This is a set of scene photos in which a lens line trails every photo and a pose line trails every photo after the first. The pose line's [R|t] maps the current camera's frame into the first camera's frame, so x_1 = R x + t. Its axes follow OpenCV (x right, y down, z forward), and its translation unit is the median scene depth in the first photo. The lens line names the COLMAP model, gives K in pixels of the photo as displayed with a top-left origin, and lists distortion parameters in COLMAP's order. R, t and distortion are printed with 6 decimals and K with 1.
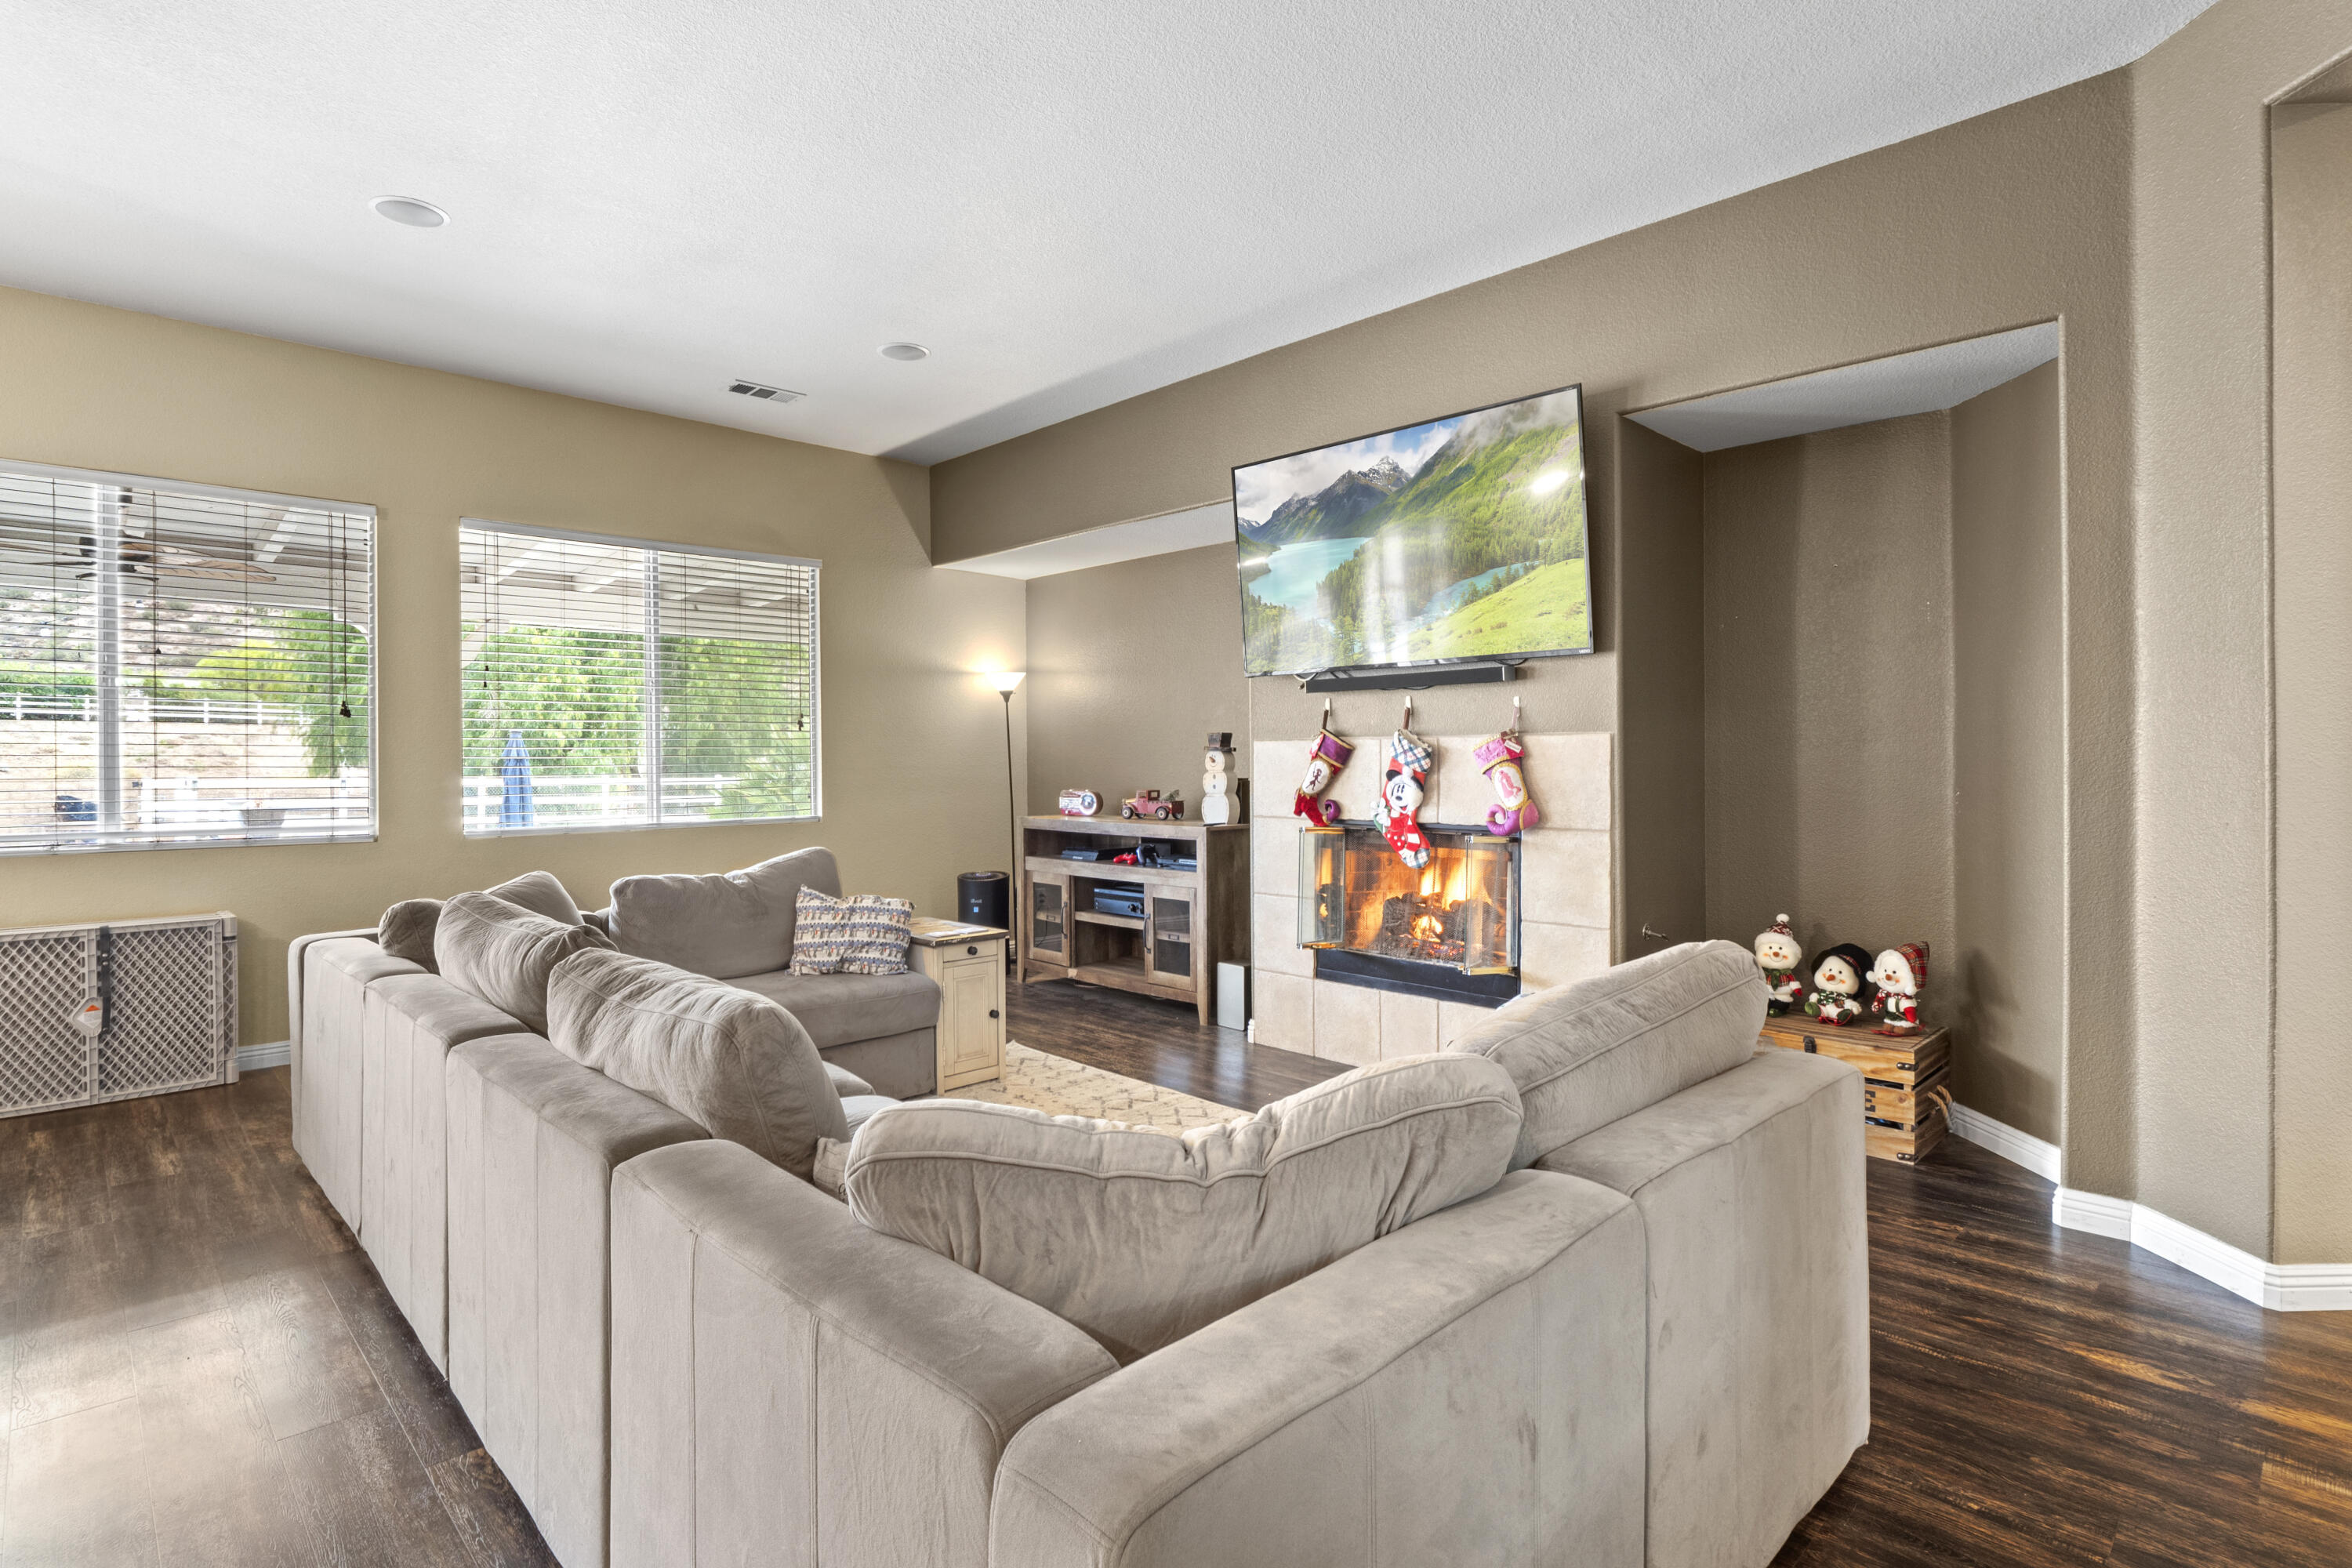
lens RADIAL K [[1150.7, 0, 1157.9], [0, 1150.7, 763.8], [0, 0, 1]] dist [0.002803, -0.012057]
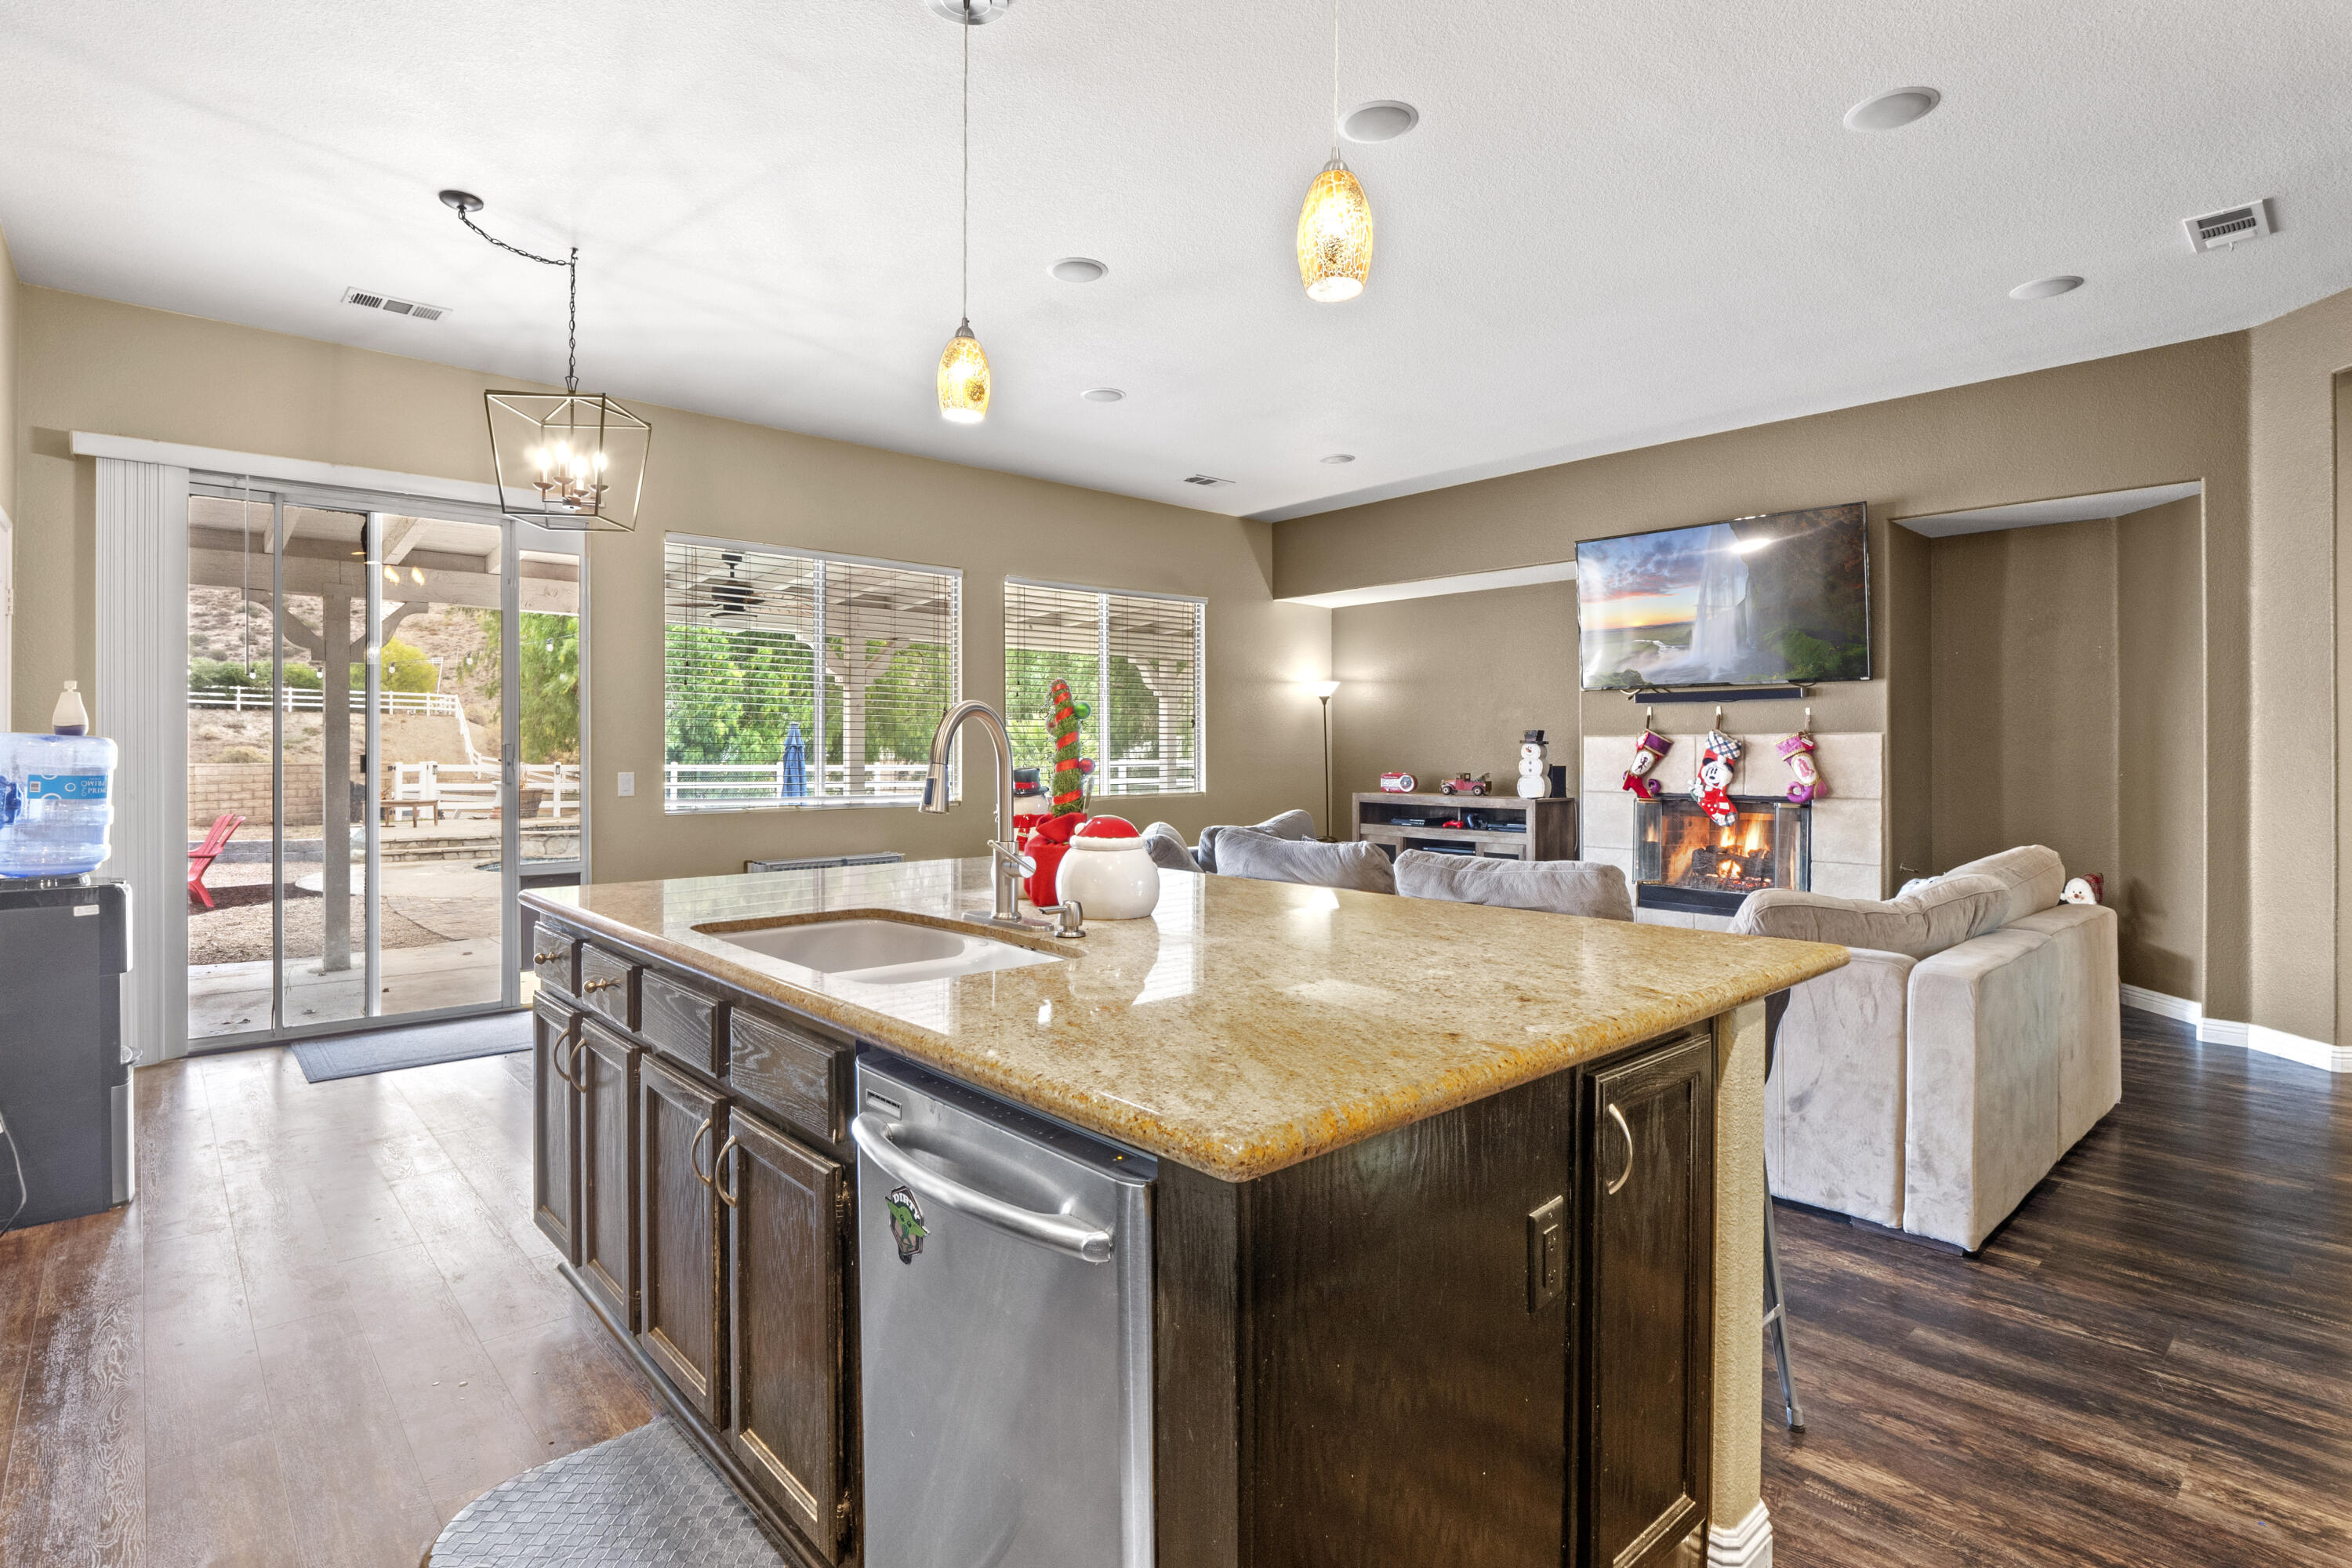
lens RADIAL K [[1144.1, 0, 1160.7], [0, 1144.1, 749.9], [0, 0, 1]] dist [0.001045, -0.010332]
pose [[0.999320, 0.003892, -0.036679, -0.428305], [-0.004028, 0.999985, -0.003646, 0.003317], [0.036664, 0.003792, 0.999320, -0.451500]]
